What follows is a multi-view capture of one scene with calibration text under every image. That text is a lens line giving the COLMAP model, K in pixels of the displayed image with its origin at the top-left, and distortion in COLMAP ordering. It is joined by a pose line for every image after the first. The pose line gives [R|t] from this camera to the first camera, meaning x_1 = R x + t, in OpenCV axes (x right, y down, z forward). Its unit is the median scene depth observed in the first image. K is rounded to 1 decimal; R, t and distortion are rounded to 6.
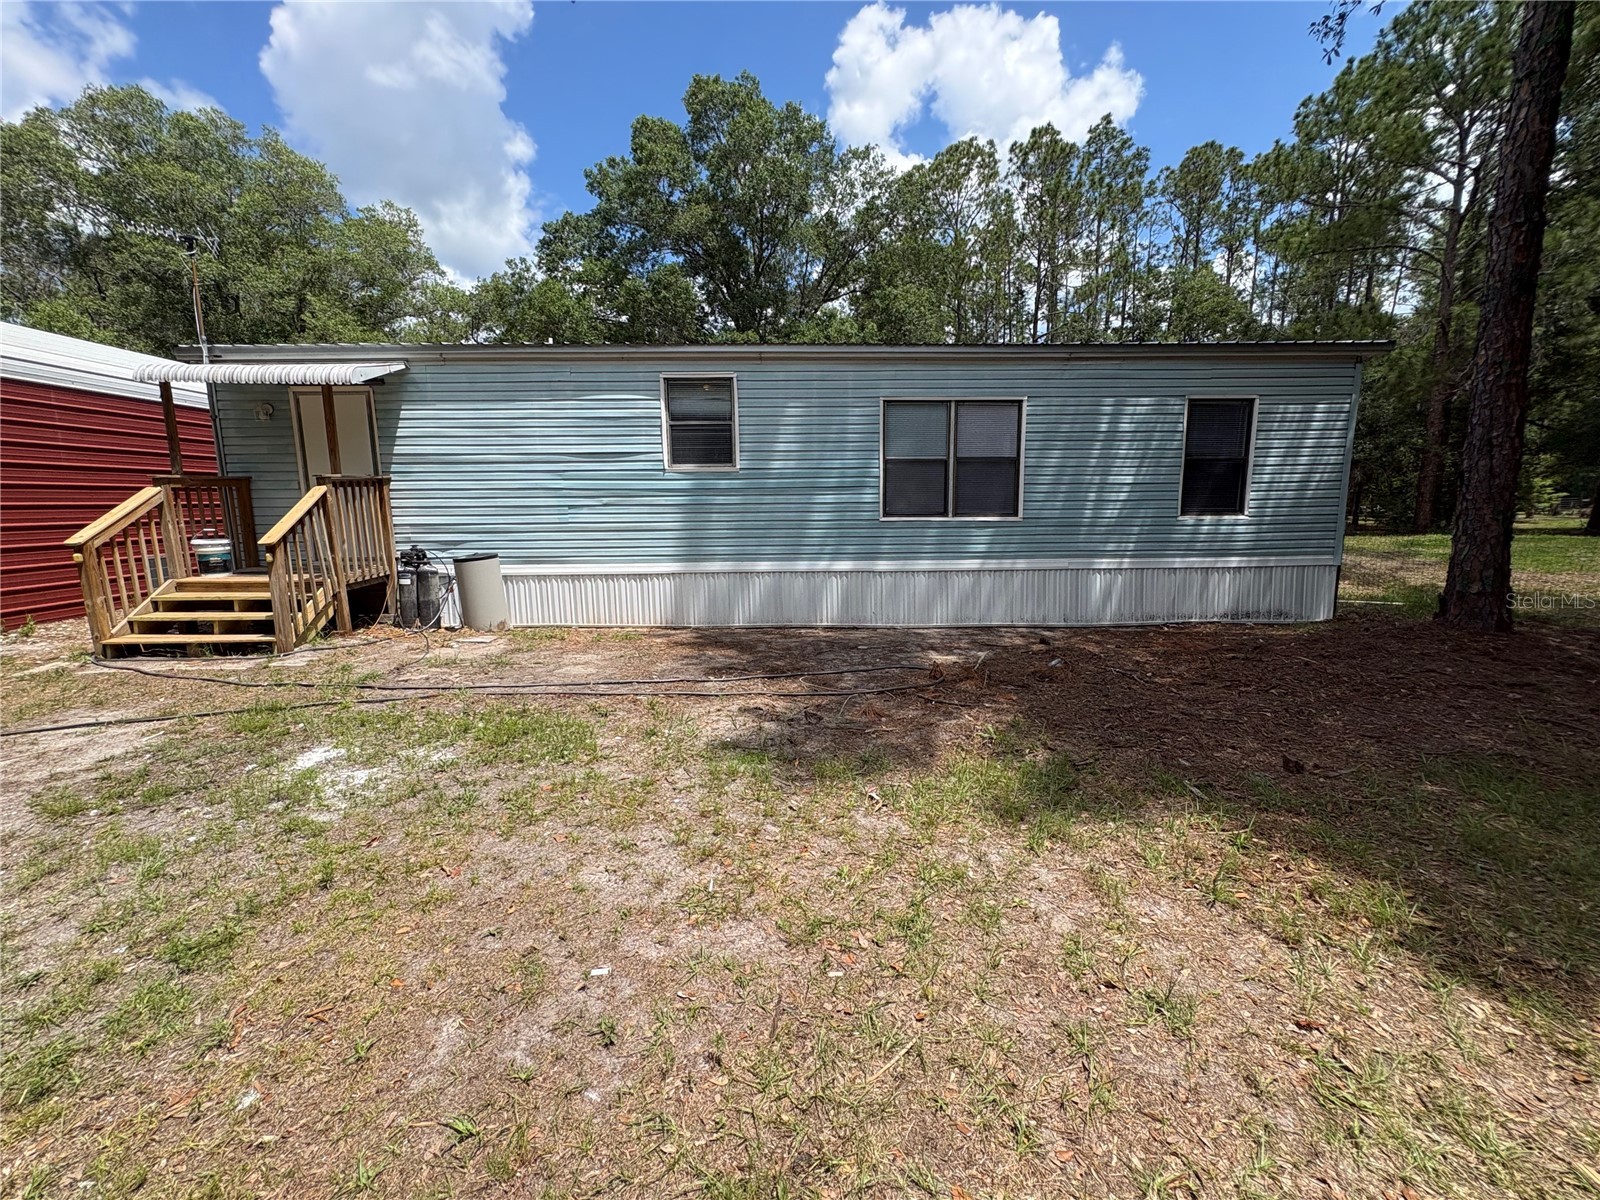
lens RADIAL K [[640.3, 0, 802.8], [0, 640.3, 600.2], [0, 0, 1]] dist [-0.002512, -0.000079]
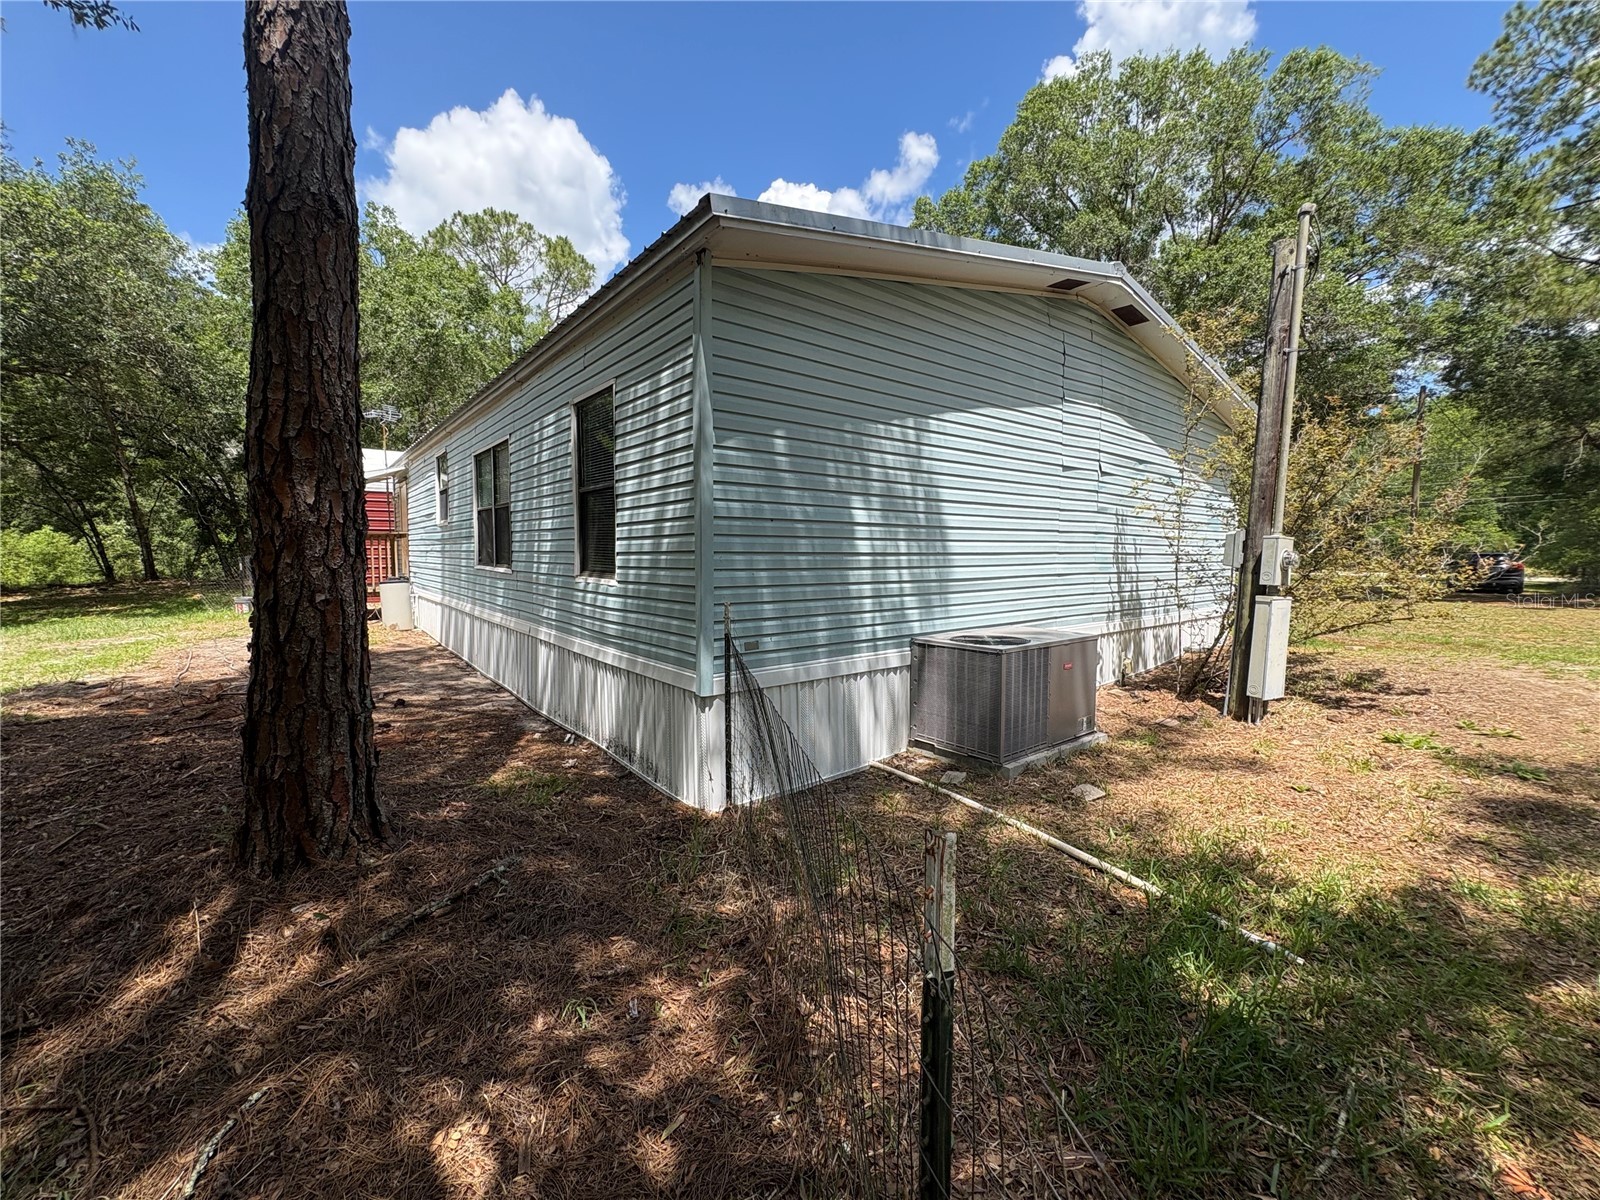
lens RADIAL K [[640.3, 0, 801.1], [0, 640.3, 606.7], [0, 0, 1]] dist [-0.002512, -0.000079]
pose [[0.610302, 0.077200, -0.788398, 1.280947], [-0.126192, 0.992006, -0.000549, -0.130606], [0.782053, 0.099825, 0.615165, 0.779145]]
